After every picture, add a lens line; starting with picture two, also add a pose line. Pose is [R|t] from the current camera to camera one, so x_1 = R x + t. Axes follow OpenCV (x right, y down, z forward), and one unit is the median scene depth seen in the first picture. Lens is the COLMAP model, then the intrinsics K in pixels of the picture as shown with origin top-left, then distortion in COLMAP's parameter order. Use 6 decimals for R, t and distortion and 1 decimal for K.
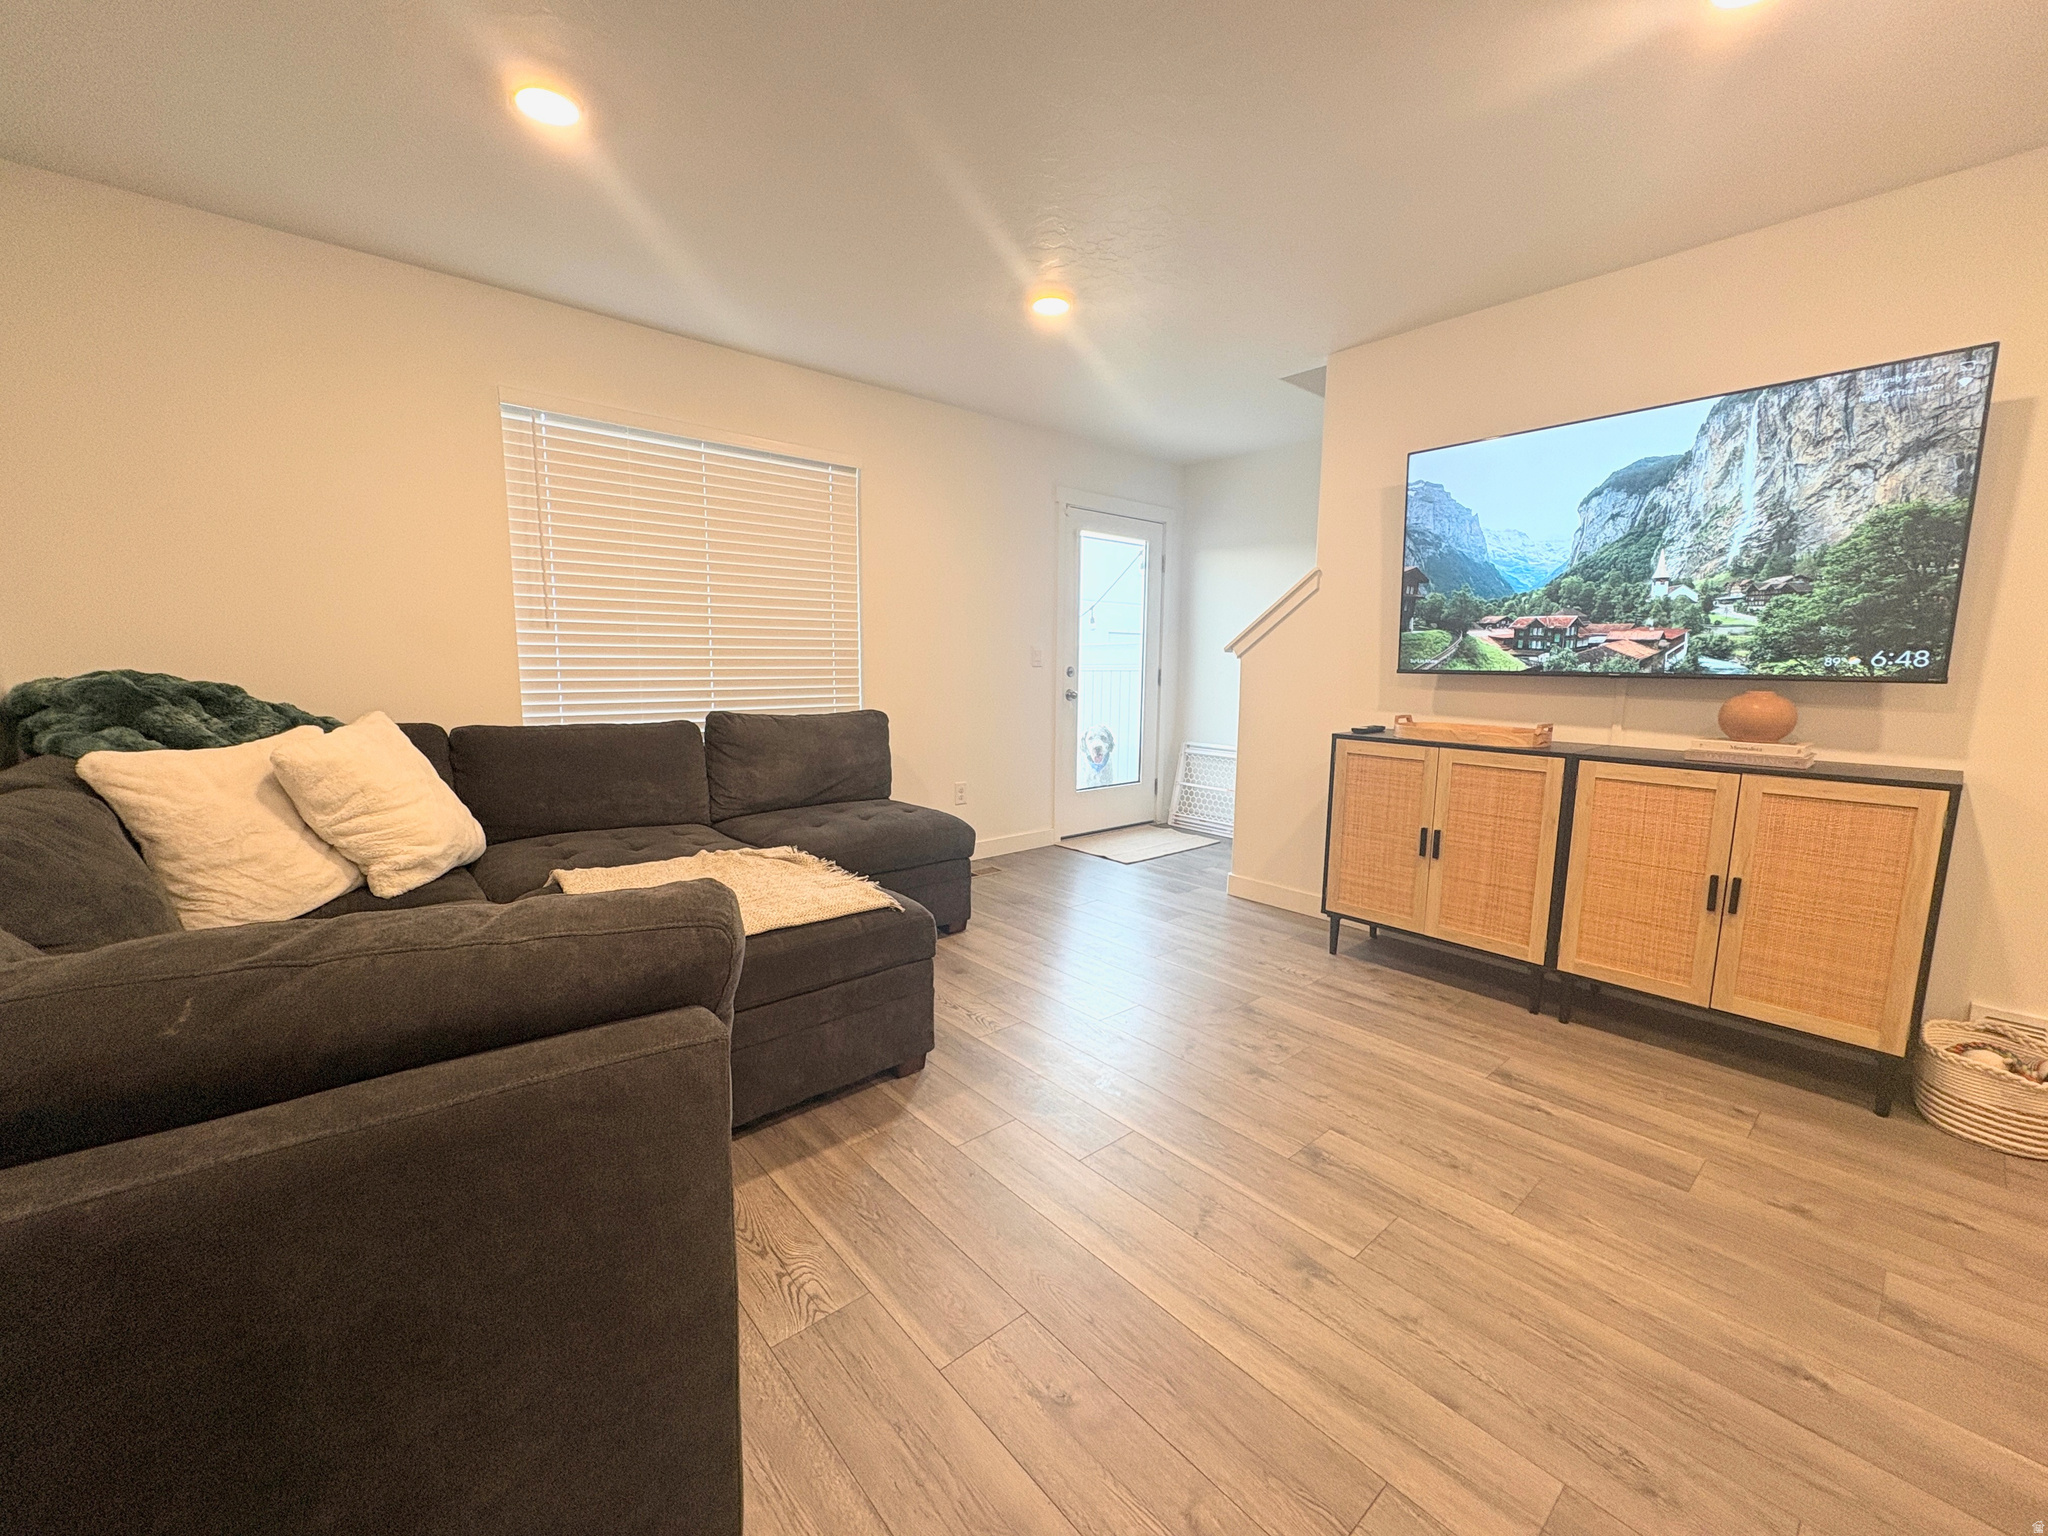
lens RADIAL K [[814.4, 0, 1025.1], [0, 814.4, 767.3], [0, 0, 1]] dist [-0.000122, 0.000198]
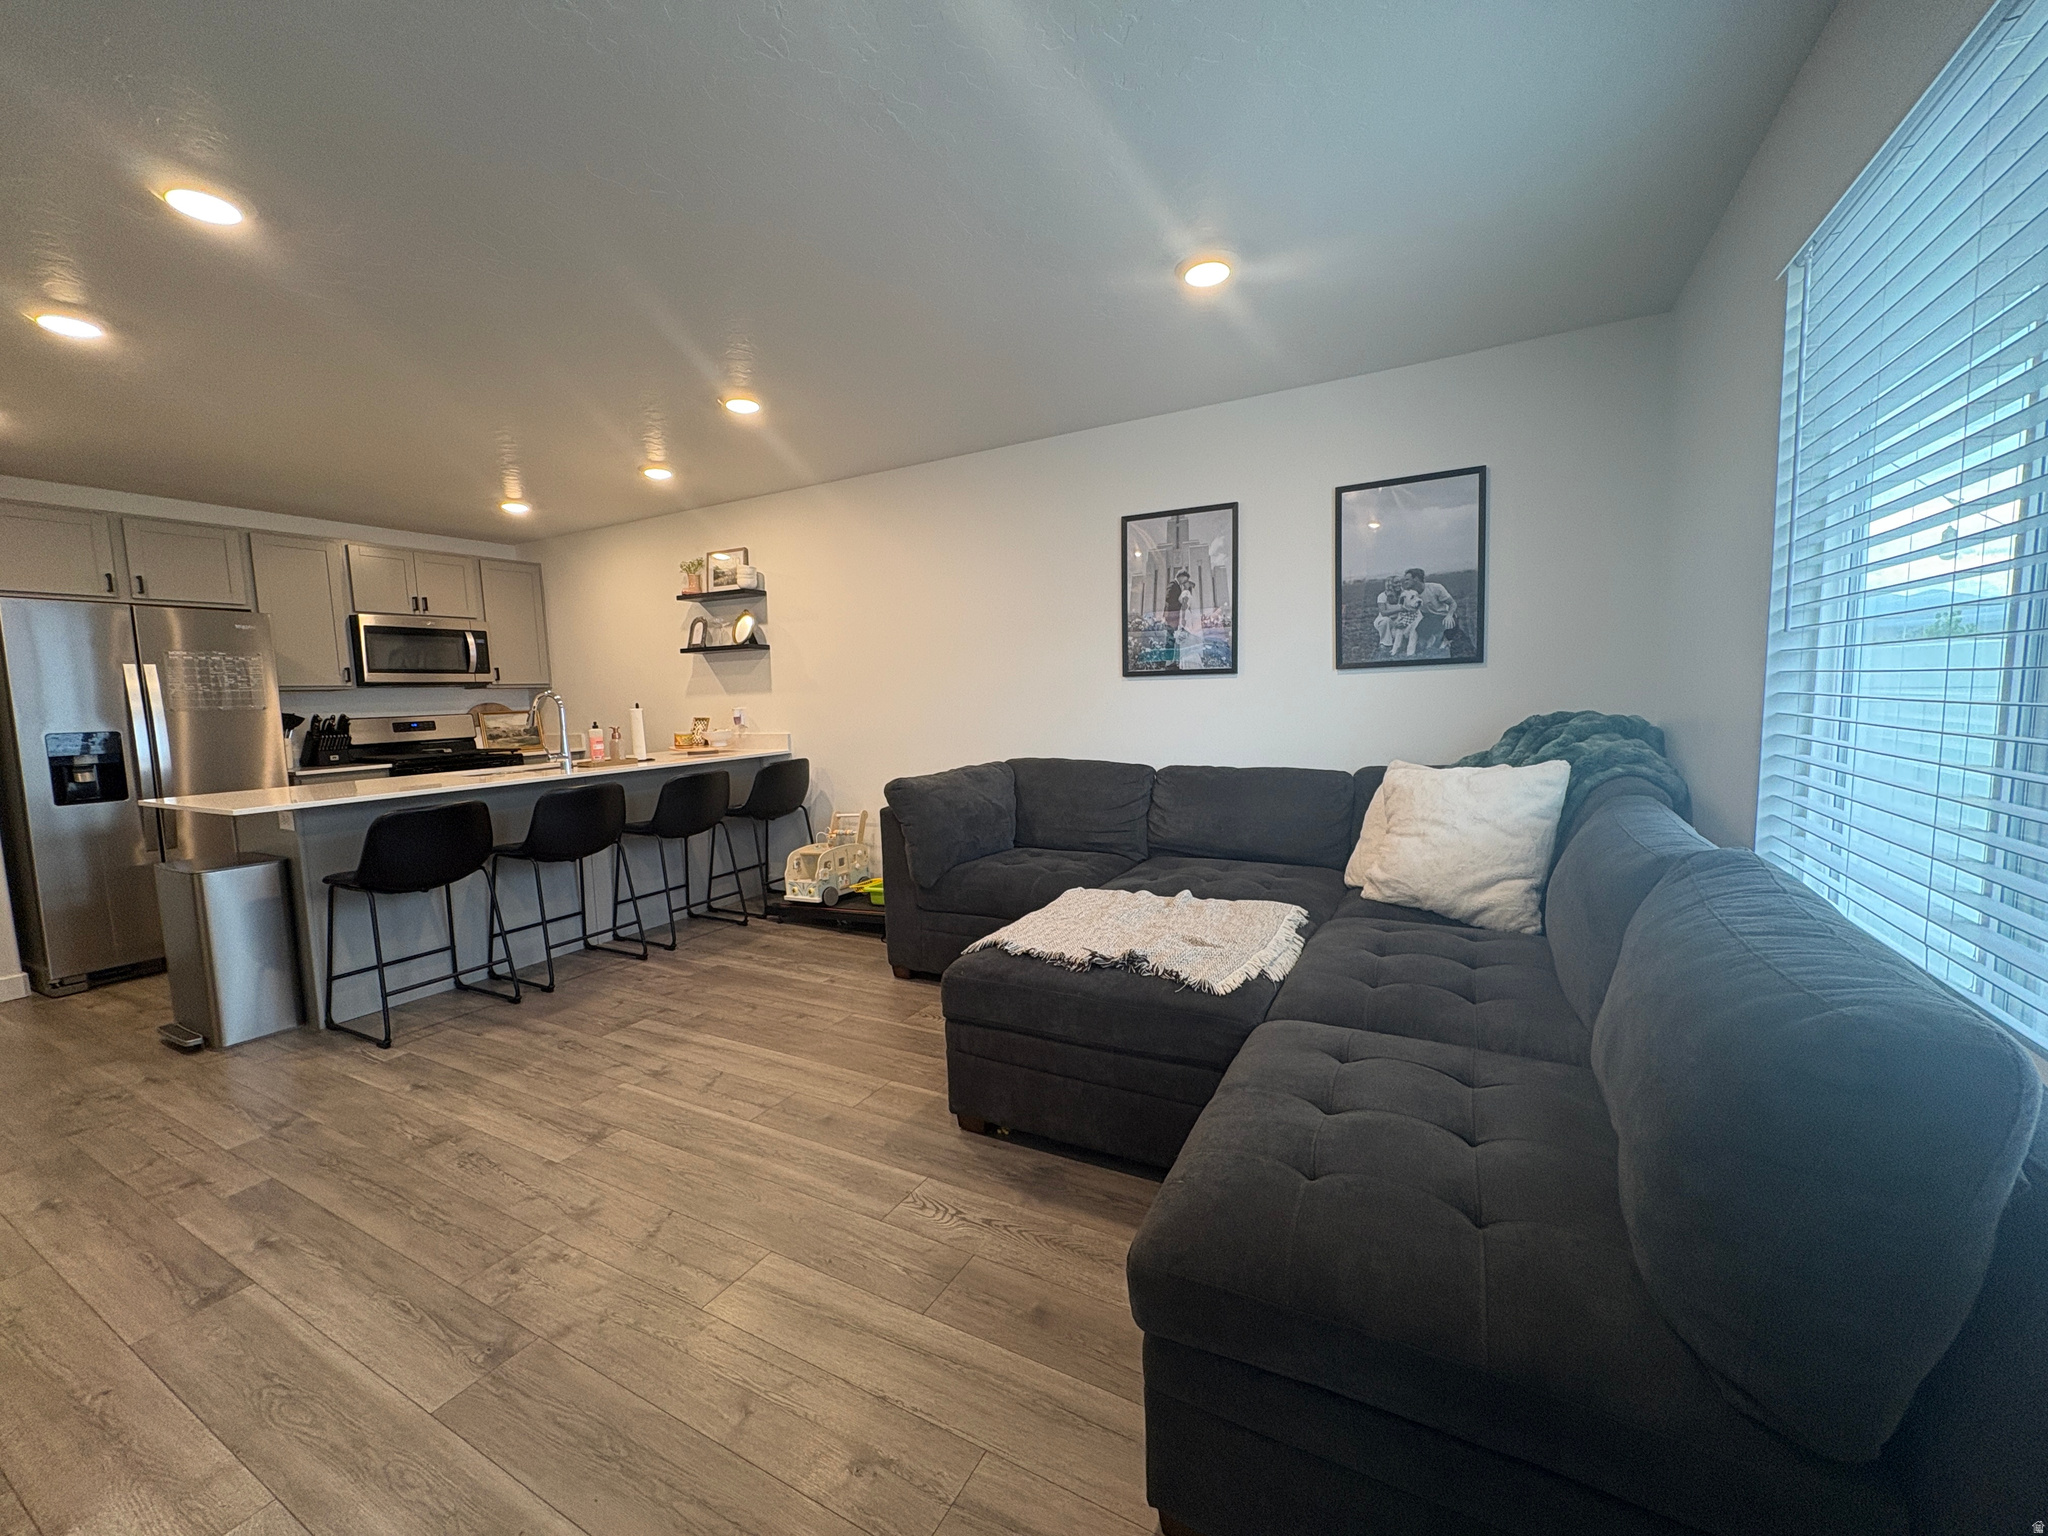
lens RADIAL K [[814.4, 0, 1025.1], [0, 814.4, 767.3], [0, 0, 1]] dist [-0.000122, 0.000198]
pose [[-0.937401, 0.050343, -0.344594, 0.134707], [-0.024622, 0.977439, 0.209777, -0.299542], [0.347381, 0.205129, -0.915013, 2.021731]]
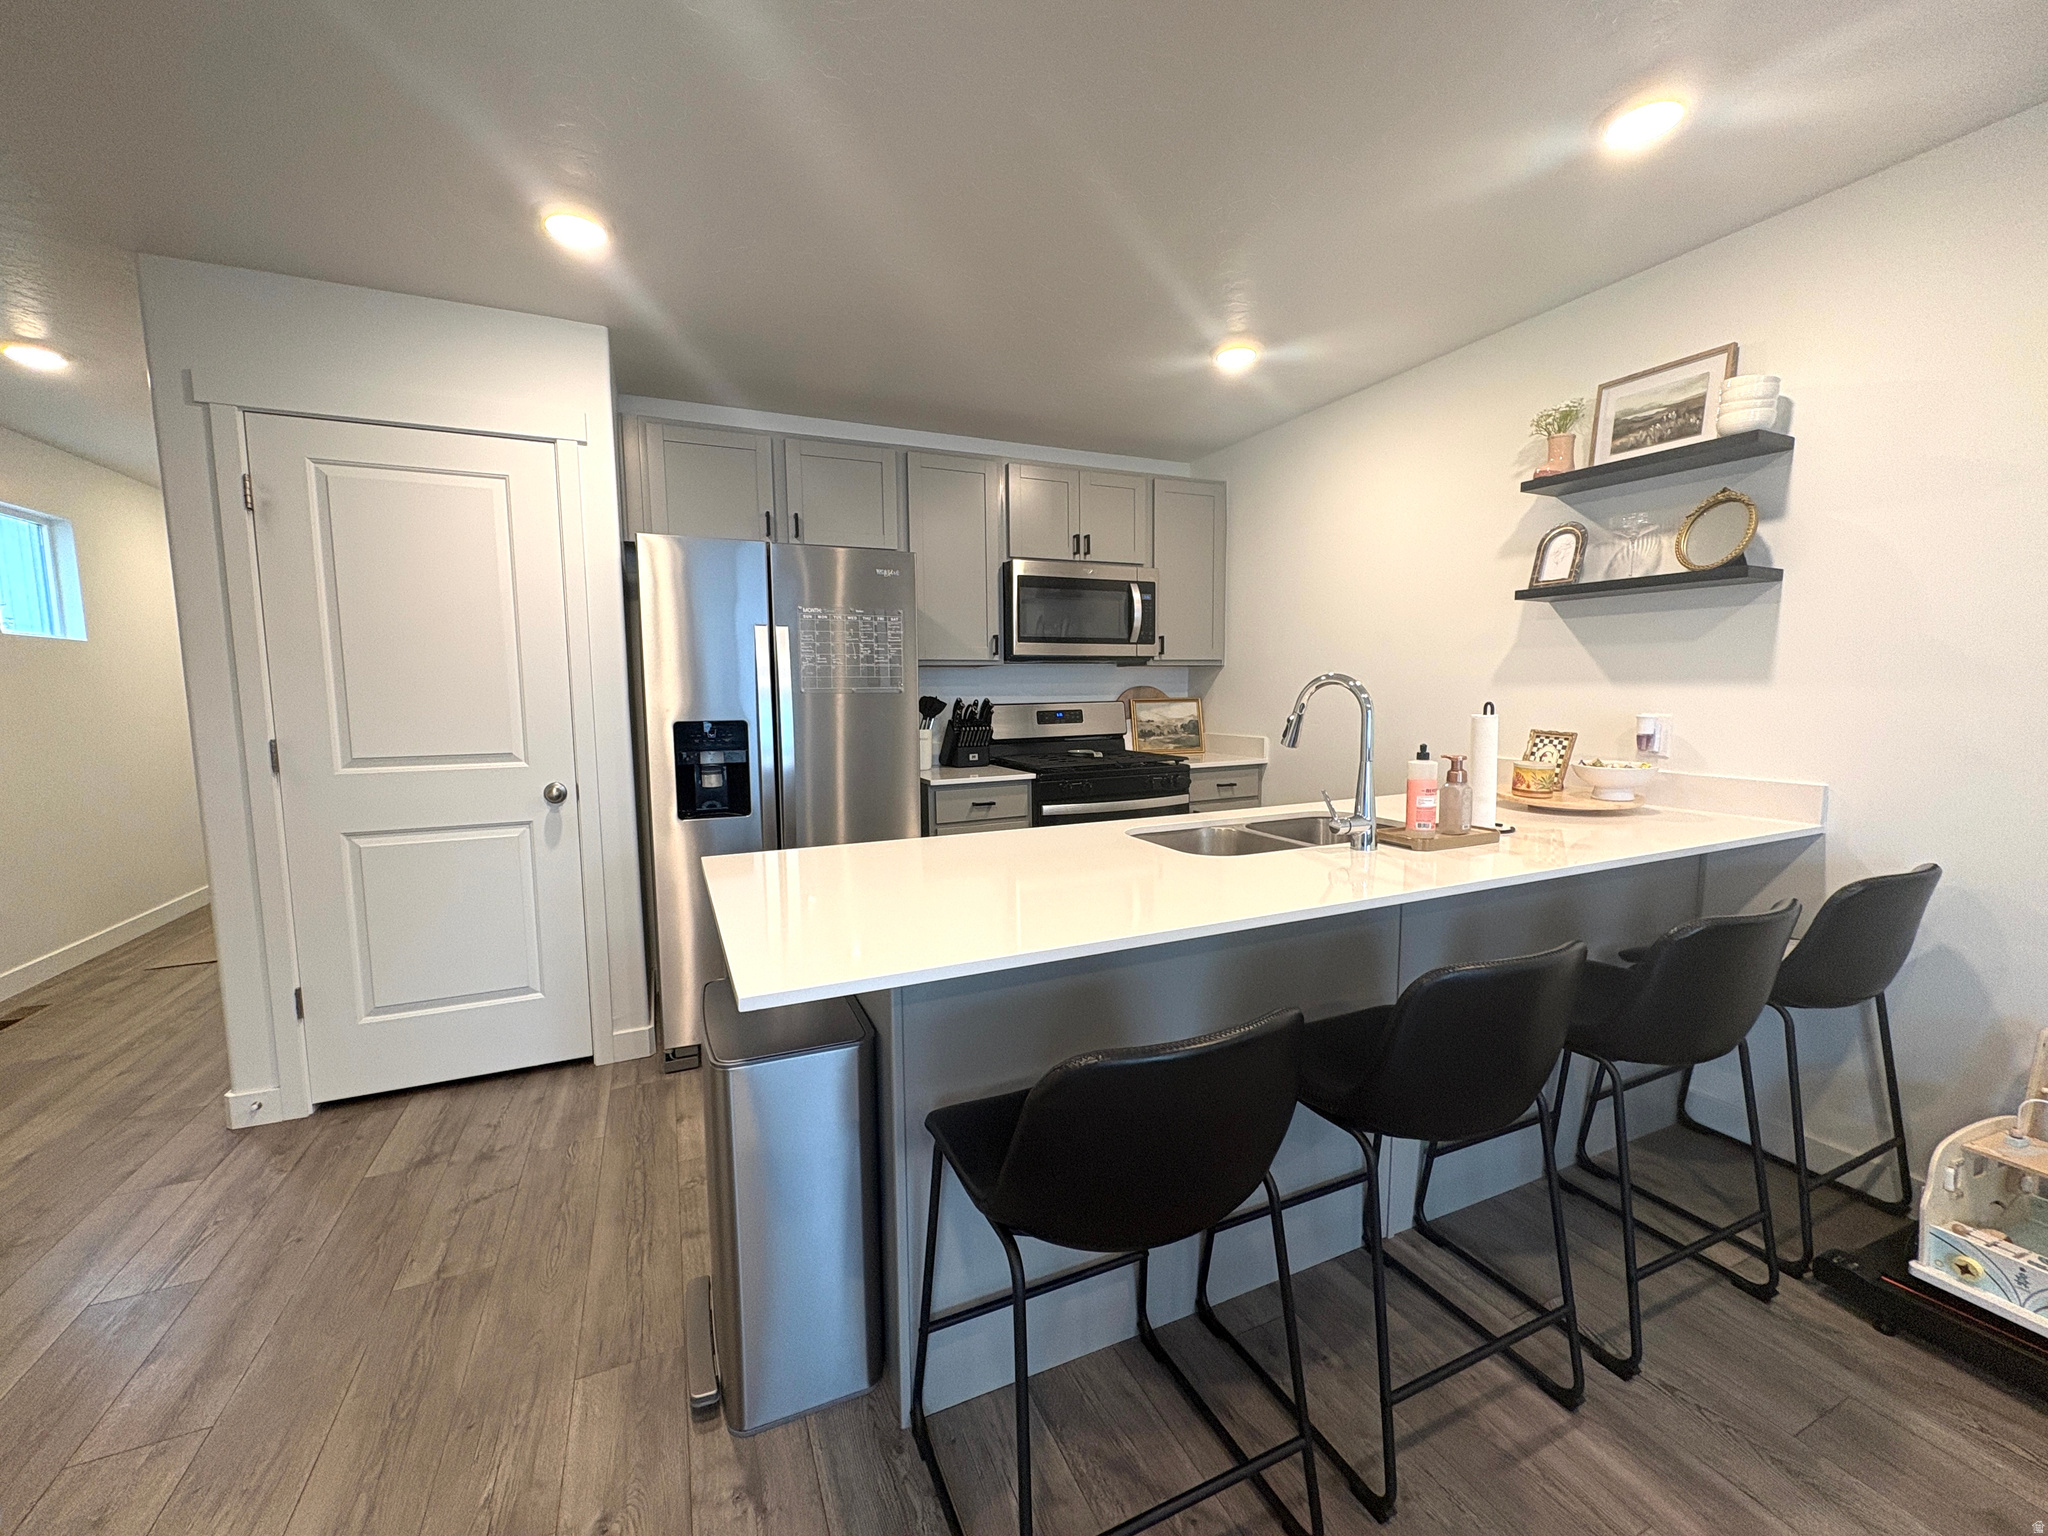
lens RADIAL K [[814.4, 0, 1025.1], [0, 814.4, 767.3], [0, 0, 1]] dist [-0.000122, 0.000198]
pose [[-0.957718, -0.031741, 0.285954, 0.592907], [0.036157, 0.972738, 0.229073, -0.157282], [-0.285429, 0.229726, -0.930460, 0.752617]]
